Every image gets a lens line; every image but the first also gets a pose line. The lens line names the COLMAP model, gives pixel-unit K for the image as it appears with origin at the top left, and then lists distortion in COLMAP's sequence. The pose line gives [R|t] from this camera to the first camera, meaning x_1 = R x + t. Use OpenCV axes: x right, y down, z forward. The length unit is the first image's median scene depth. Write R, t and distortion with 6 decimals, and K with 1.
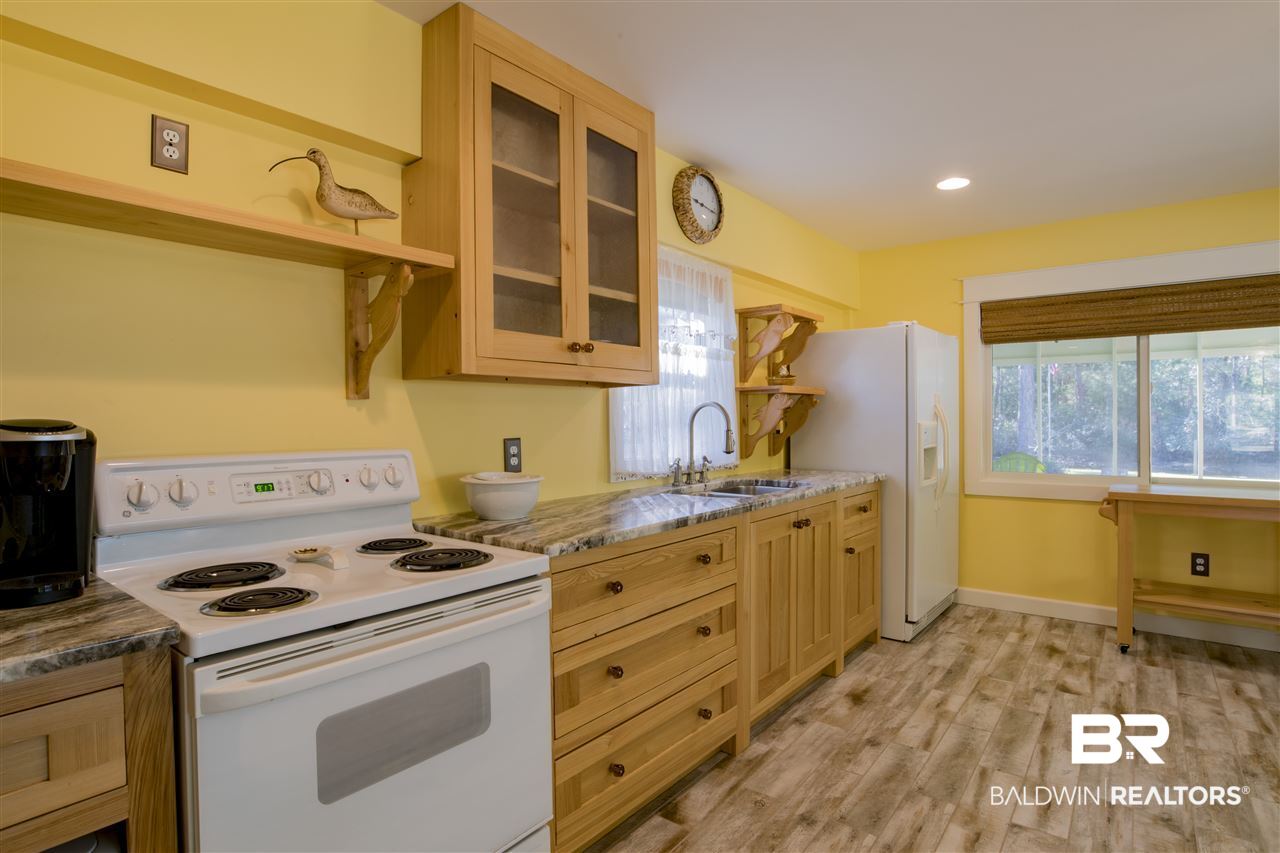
lens RADIAL K [[654.9, 0, 638.7], [0, 654.9, 417.0], [0, 0, 1]] dist [-0.077382, 0.033768]
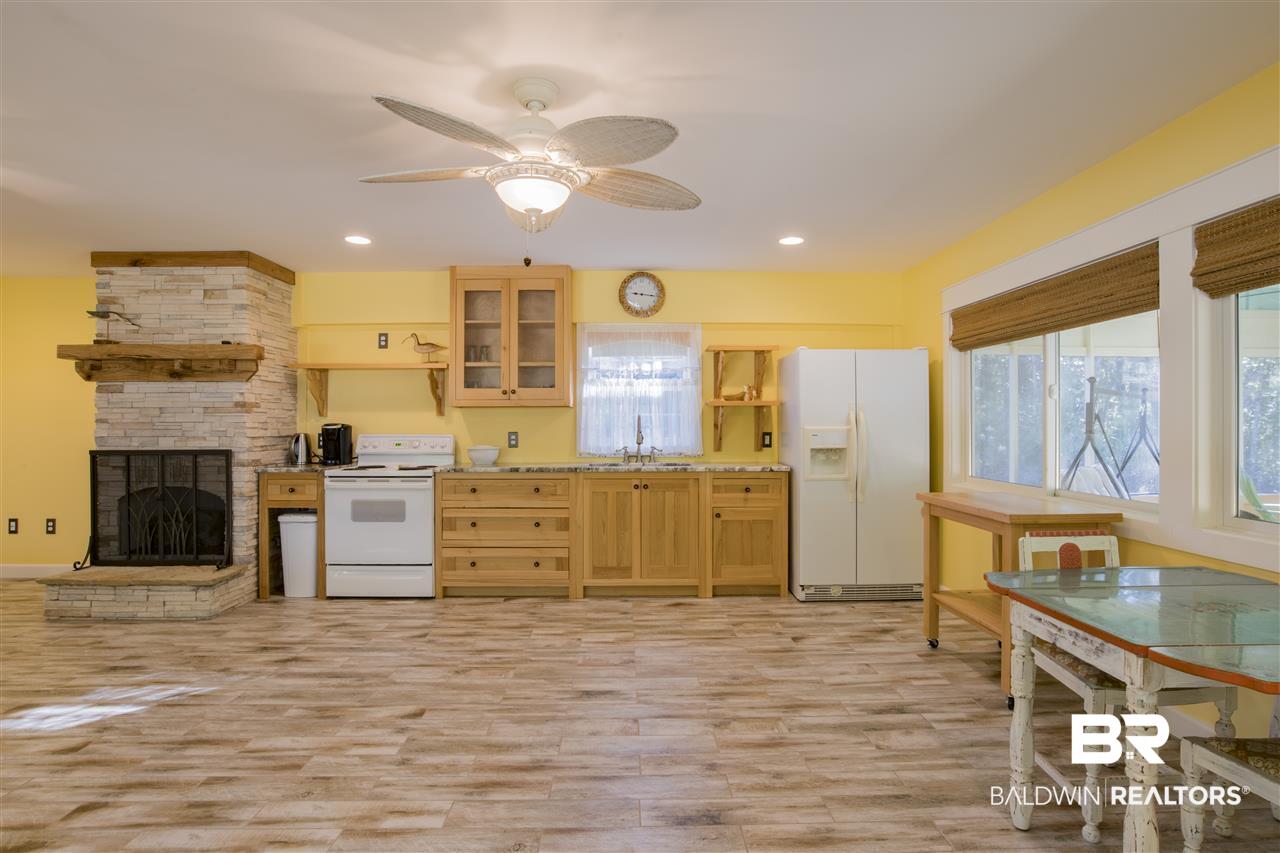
lens RADIAL K [[654.9, 0, 638.7], [0, 654.9, 417.0], [0, 0, 1]] dist [-0.077382, 0.033768]
pose [[0.634523, -0.004816, -0.772889, 1.671813], [0.000942, 0.999985, -0.005458, -0.005871], [0.772903, 0.002735, 0.634518, -0.076660]]
